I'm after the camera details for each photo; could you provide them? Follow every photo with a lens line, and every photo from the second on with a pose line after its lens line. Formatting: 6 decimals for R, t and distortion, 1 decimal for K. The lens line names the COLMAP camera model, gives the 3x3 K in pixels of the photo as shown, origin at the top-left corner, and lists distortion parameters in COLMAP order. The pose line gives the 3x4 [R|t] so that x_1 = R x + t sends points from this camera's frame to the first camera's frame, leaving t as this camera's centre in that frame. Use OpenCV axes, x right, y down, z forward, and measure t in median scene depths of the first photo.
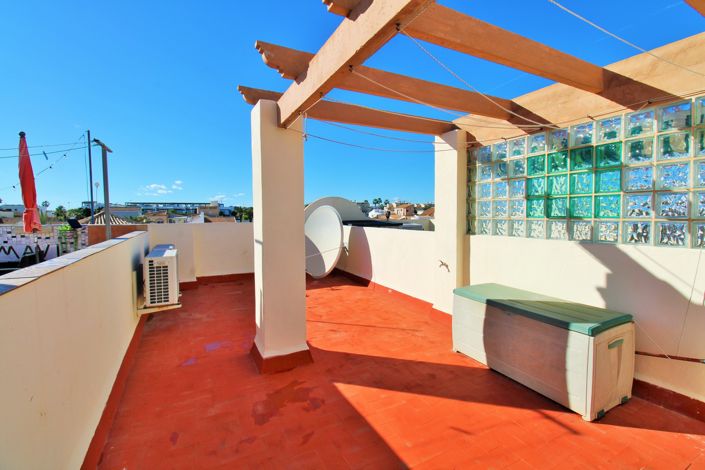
lens RADIAL K [[327.1, 0, 358.1], [0, 327.1, 231.7], [0, 0, 1]] dist [-0.006080, -0.002115]
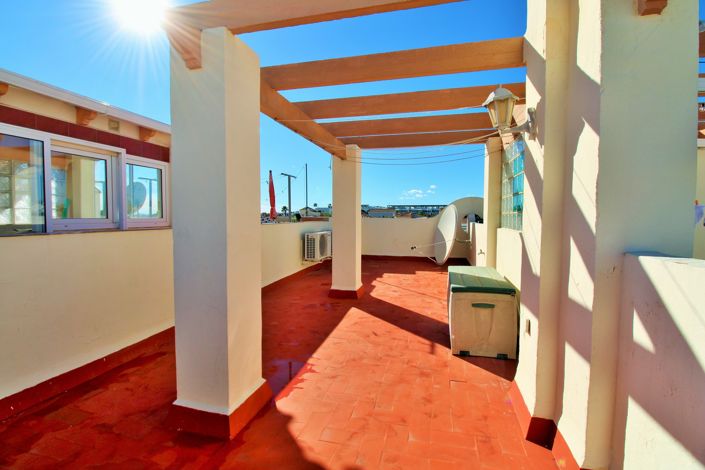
lens RADIAL K [[327.1, 0, 354.6], [0, 327.1, 233.3], [0, 0, 1]] dist [-0.006080, -0.002115]
pose [[0.743307, 0.046428, -0.667337, 0.984010], [-0.047374, 0.998737, 0.016718, 0.046678], [0.667270, 0.019188, 0.744568, -0.252255]]
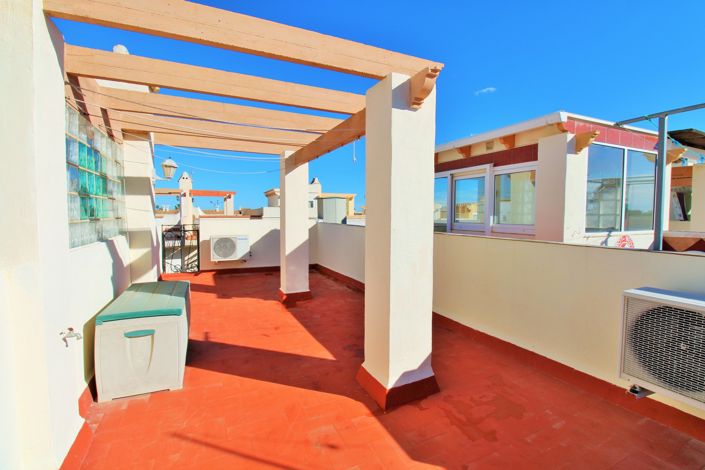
lens RADIAL K [[327.1, 0, 354.4], [0, 327.1, 231.9], [0, 0, 1]] dist [-0.006080, -0.002115]
pose [[-0.998510, 0.000273, 0.054573, -0.189898], [0.006495, 0.993475, 0.113869, -0.108361], [-0.054186, 0.114054, -0.991996, 1.947889]]
